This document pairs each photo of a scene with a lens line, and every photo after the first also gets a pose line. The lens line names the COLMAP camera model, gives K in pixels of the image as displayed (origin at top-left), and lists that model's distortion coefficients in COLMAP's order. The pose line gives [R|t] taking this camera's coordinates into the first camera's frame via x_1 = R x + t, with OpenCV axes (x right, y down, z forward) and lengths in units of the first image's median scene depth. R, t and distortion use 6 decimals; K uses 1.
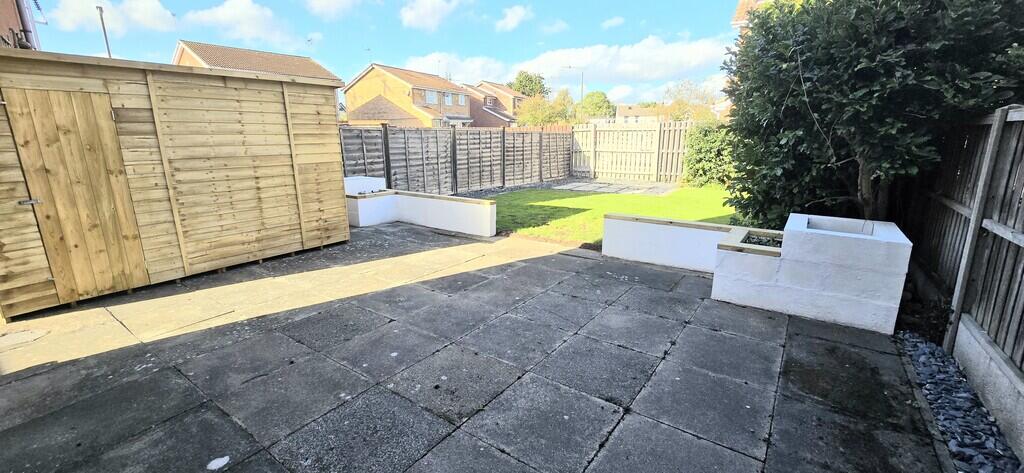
lens RADIAL K [[417.2, 0, 513.5], [0, 417.2, 232.9], [0, 0, 1]] dist [-0.002246, -0.000491]
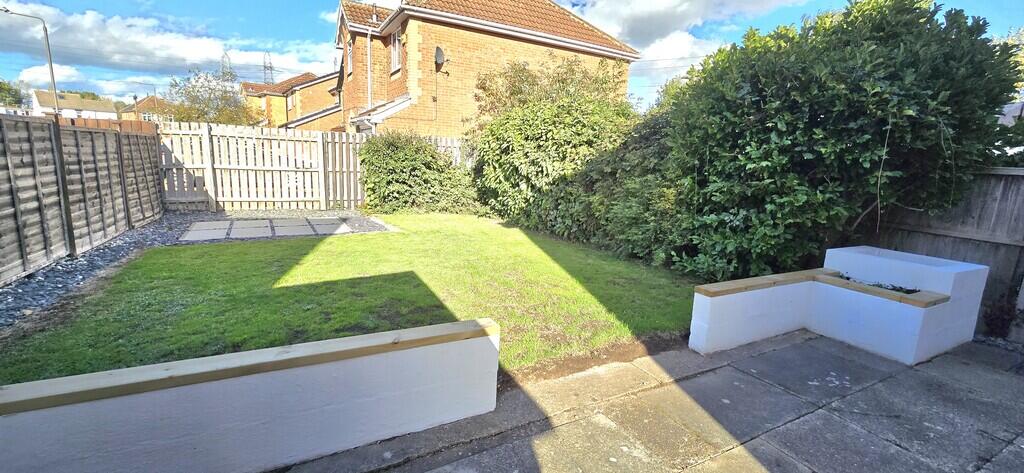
lens RADIAL K [[417.2, 0, 511.4], [0, 417.2, 233.8], [0, 0, 1]] dist [-0.002246, -0.000491]
pose [[0.454434, -0.135151, 0.880468, -0.478488], [0.153923, 0.985469, 0.071825, -0.230190], [-0.877381, 0.102885, 0.468634, 0.999940]]
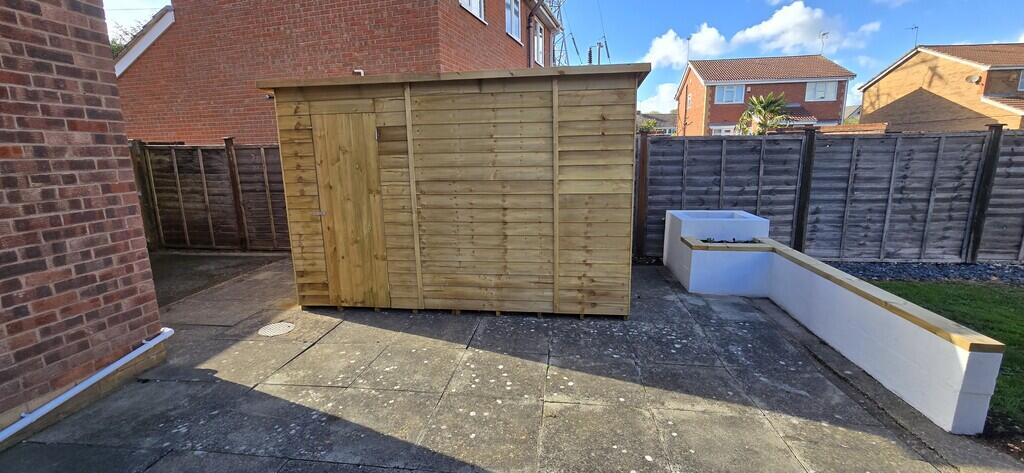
lens RADIAL K [[417.2, 0, 511.5], [0, 417.2, 231.9], [0, 0, 1]] dist [-0.002246, -0.000491]
pose [[0.473100, 0.165946, -0.865239, 0.056401], [-0.187639, 0.978546, 0.085079, -0.151534], [0.860795, 0.122102, 0.494088, 0.612760]]
